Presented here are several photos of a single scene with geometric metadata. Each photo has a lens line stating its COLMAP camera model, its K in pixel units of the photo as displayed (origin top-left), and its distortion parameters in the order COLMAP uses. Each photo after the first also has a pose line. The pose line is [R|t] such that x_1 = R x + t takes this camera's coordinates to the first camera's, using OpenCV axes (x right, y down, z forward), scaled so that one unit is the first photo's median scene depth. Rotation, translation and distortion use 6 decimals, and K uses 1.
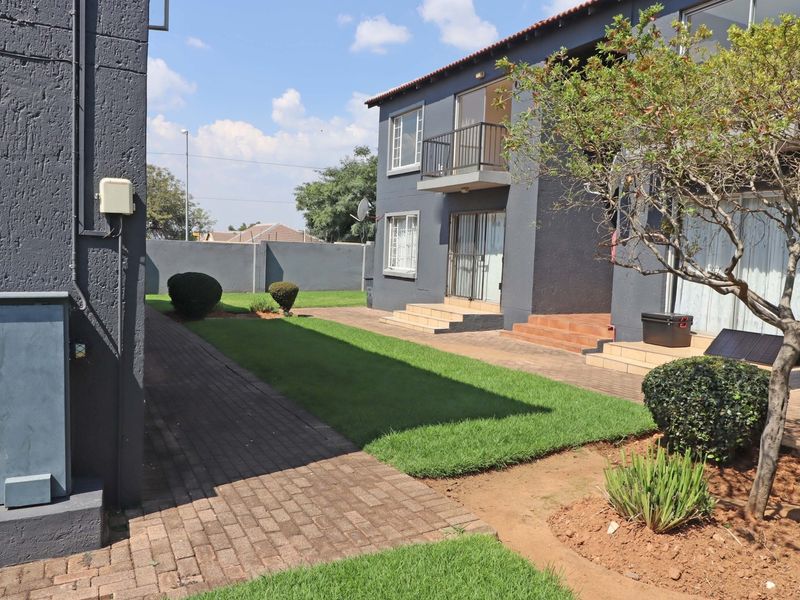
lens RADIAL K [[677.1, 0, 400.0], [0, 677.1, 300.0], [0, 0, 1]] dist [0.001955, -0.005327]
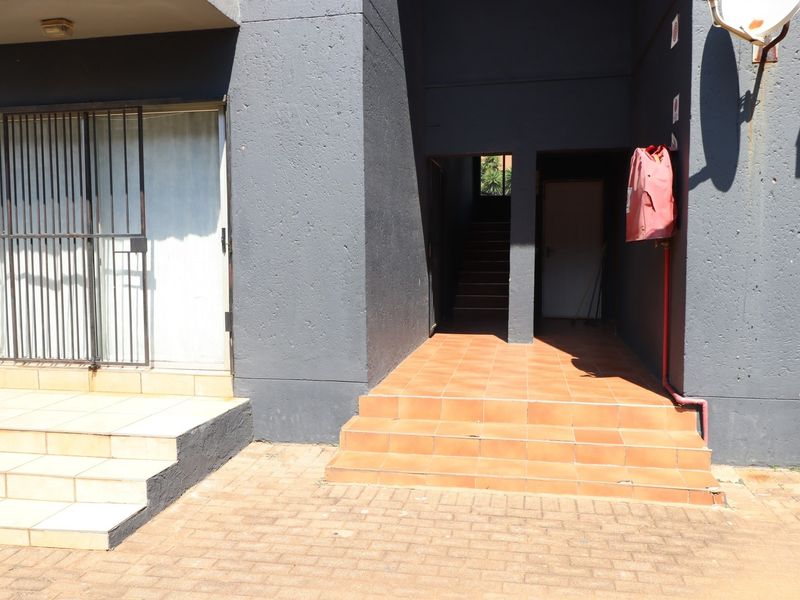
lens RADIAL K [[677.1, 0, 400.0], [0, 677.1, 300.0], [0, 0, 1]] dist [0.001955, -0.005327]
pose [[0.625088, -0.097287, 0.774468, -0.063037], [0.082026, 0.994896, 0.058772, -0.044528], [-0.776232, 0.026789, 0.629878, 0.715238]]
